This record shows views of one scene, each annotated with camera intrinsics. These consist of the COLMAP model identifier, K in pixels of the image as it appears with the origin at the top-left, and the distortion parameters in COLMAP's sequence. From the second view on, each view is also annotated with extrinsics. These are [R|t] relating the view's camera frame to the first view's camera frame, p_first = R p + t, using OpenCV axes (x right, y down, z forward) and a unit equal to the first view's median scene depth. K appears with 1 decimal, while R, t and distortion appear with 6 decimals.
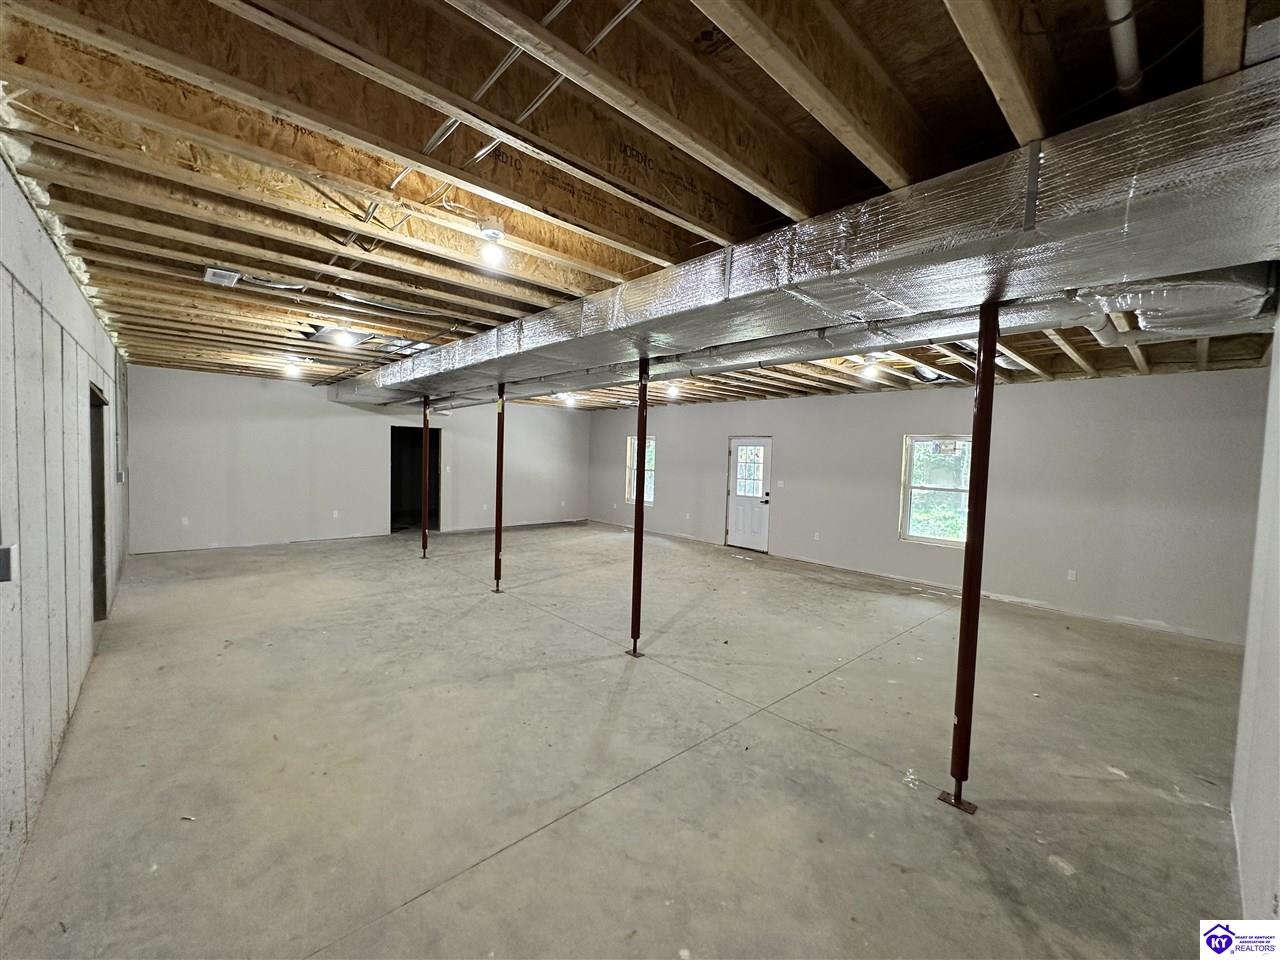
lens RADIAL K [[512.6, 0, 640.0], [0, 512.6, 480.0], [0, 0, 1]] dist [0.001135, -0.000075]
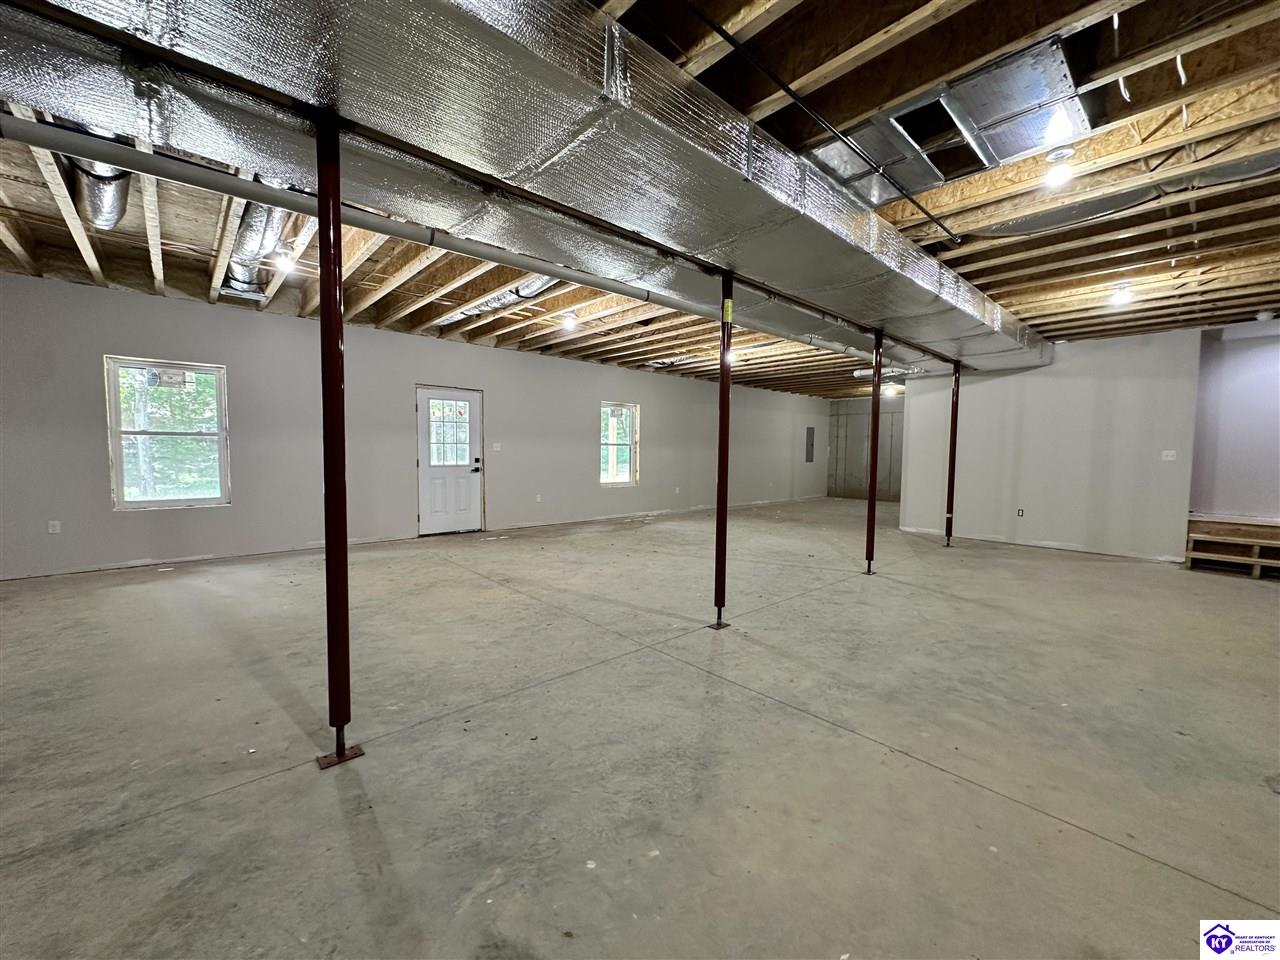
lens RADIAL K [[512.6, 0, 640.0], [0, 512.6, 480.0], [0, 0, 1]] dist [0.001135, -0.000075]
pose [[0.009466, -0.099120, 0.995030, -0.958441], [0.045023, 0.994108, 0.098600, -0.017951], [-0.998941, 0.043866, 0.013872, 1.201353]]
